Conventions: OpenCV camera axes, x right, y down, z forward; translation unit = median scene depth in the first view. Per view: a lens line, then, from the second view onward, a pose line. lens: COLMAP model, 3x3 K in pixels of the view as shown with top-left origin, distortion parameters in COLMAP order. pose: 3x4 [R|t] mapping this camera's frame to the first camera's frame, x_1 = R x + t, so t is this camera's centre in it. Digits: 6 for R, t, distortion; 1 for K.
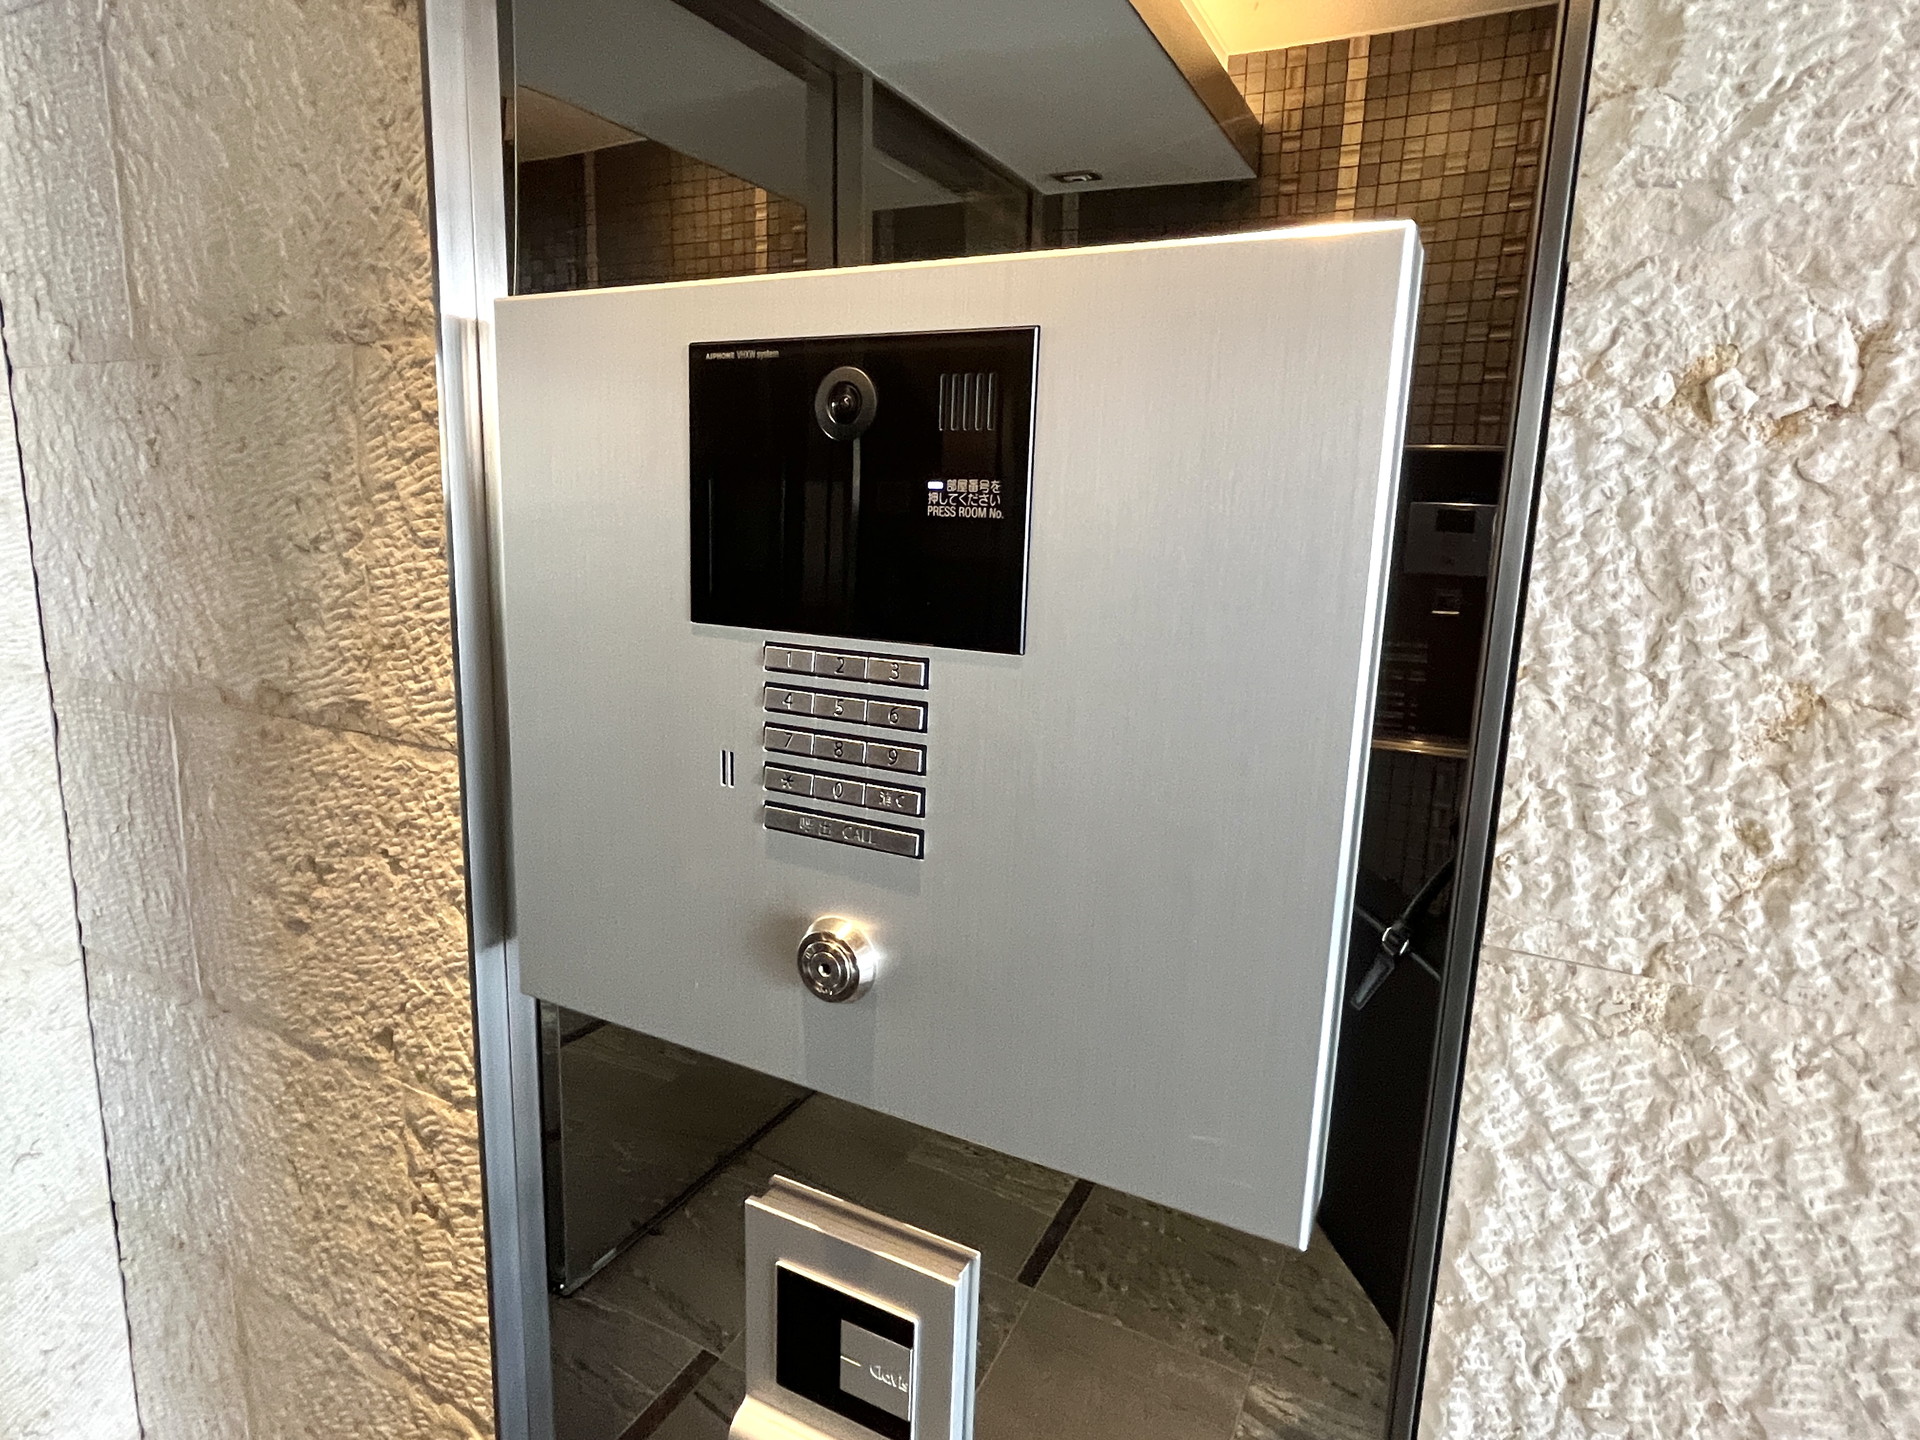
lens RADIAL K [[1076.6, 0, 960.0], [0, 1076.6, 720.0], [0, 0, 1]] dist [-0.001093, 0.000357]
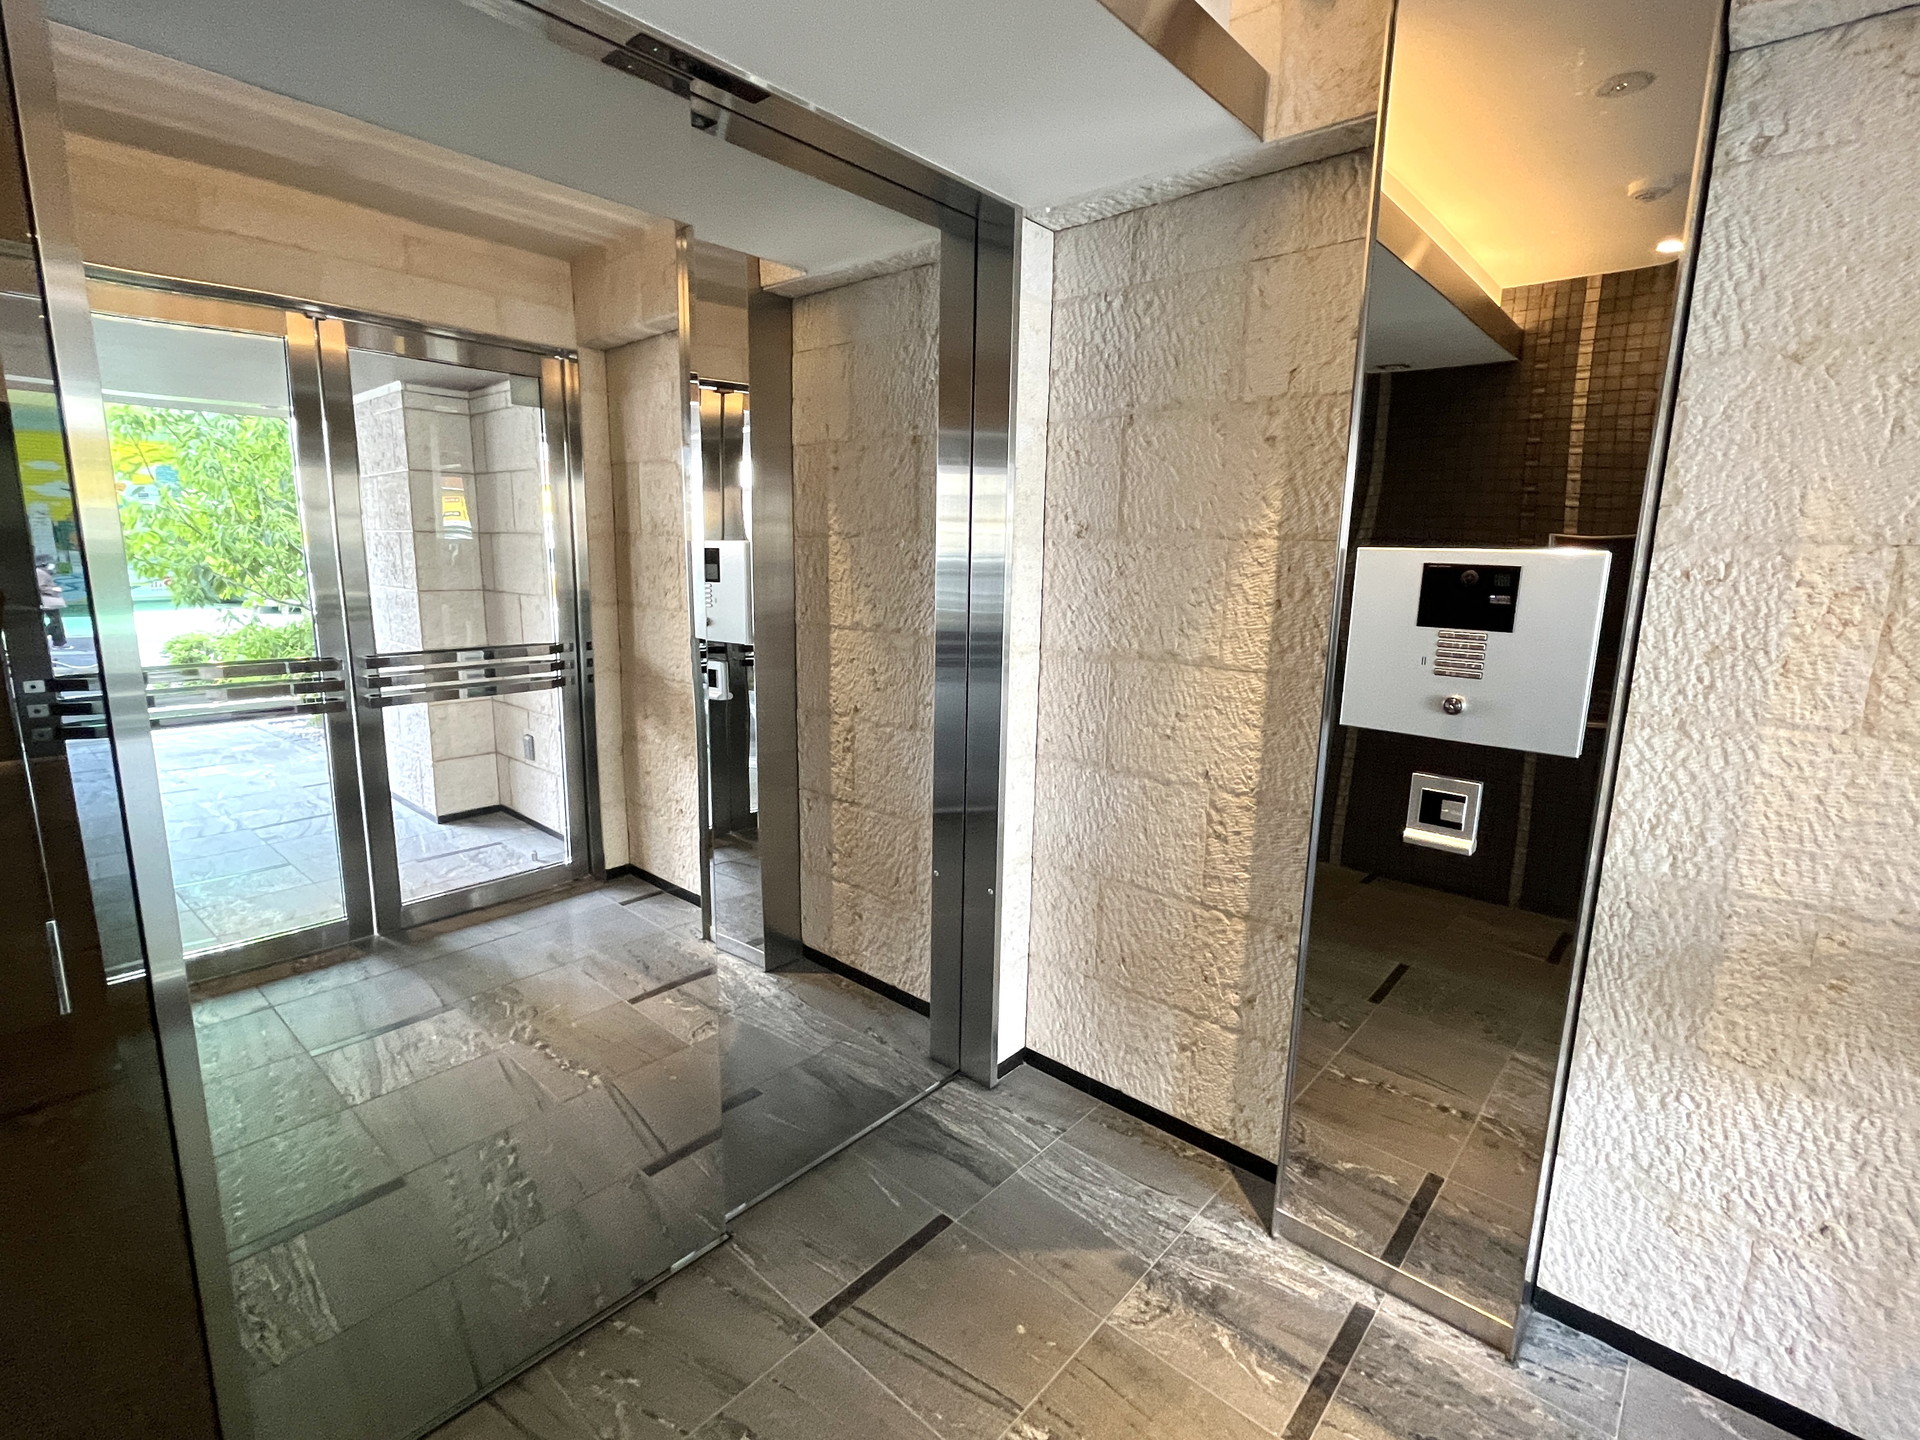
lens RADIAL K [[907.2, 0, 966.3], [0, 907.2, 724.4], [0, 0, 1]] dist [-0.000912, 0.000460]
pose [[0.972466, 0.033426, -0.230636, -1.163673], [-0.035615, 0.999351, -0.005333, 0.384647], [0.230308, 0.013400, 0.973025, -2.947102]]
